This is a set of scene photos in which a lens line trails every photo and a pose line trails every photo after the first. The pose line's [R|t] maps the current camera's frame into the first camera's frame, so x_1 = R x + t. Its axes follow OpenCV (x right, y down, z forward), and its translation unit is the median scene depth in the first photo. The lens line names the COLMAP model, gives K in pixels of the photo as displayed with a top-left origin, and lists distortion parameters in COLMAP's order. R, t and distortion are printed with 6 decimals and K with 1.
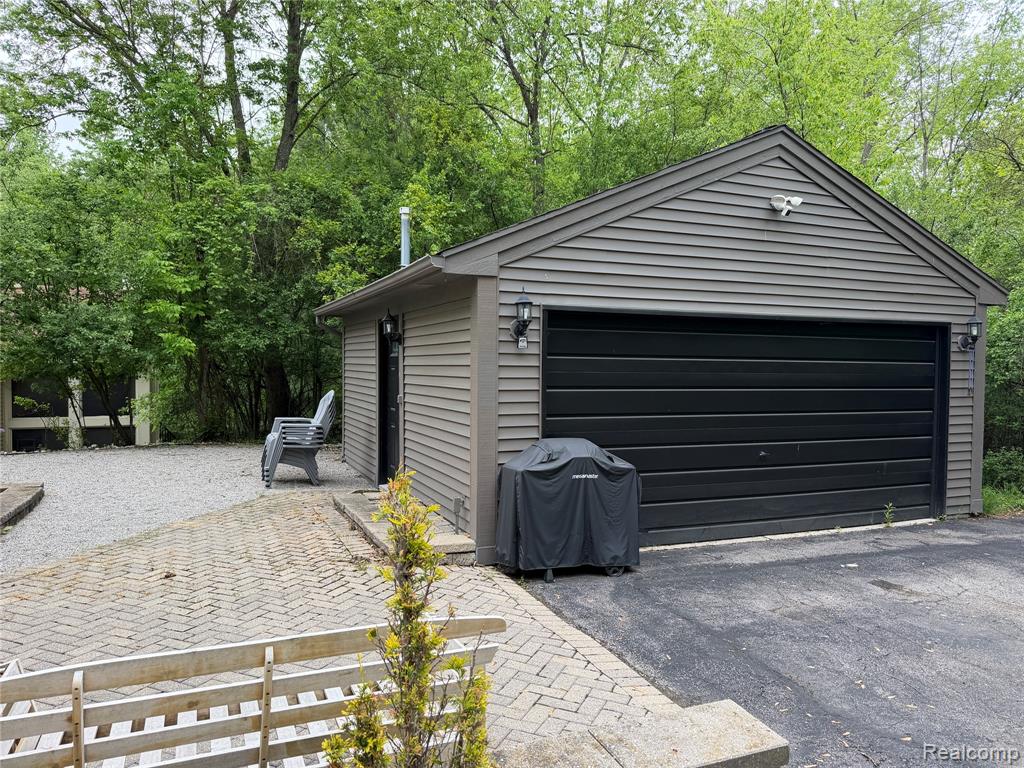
lens RADIAL K [[717.9, 0, 511.7], [0, 717.9, 374.5], [0, 0, 1]] dist [0.021652, -0.025057]
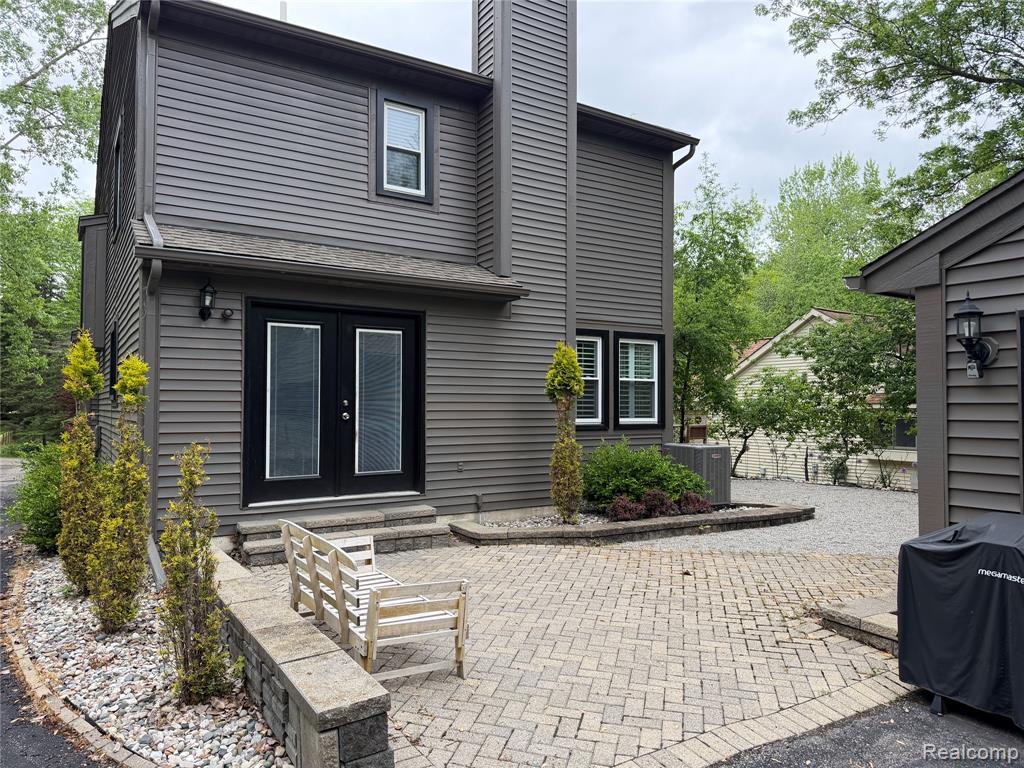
lens RADIAL K [[717.9, 0, 511.5], [0, 717.9, 390.7], [0, 0, 1]] dist [0.021652, -0.025057]
pose [[0.145170, -0.027630, -0.989021, 0.684017], [-0.018462, 0.999360, -0.030628, 0.005213], [0.989234, 0.022706, 0.144567, 0.478268]]
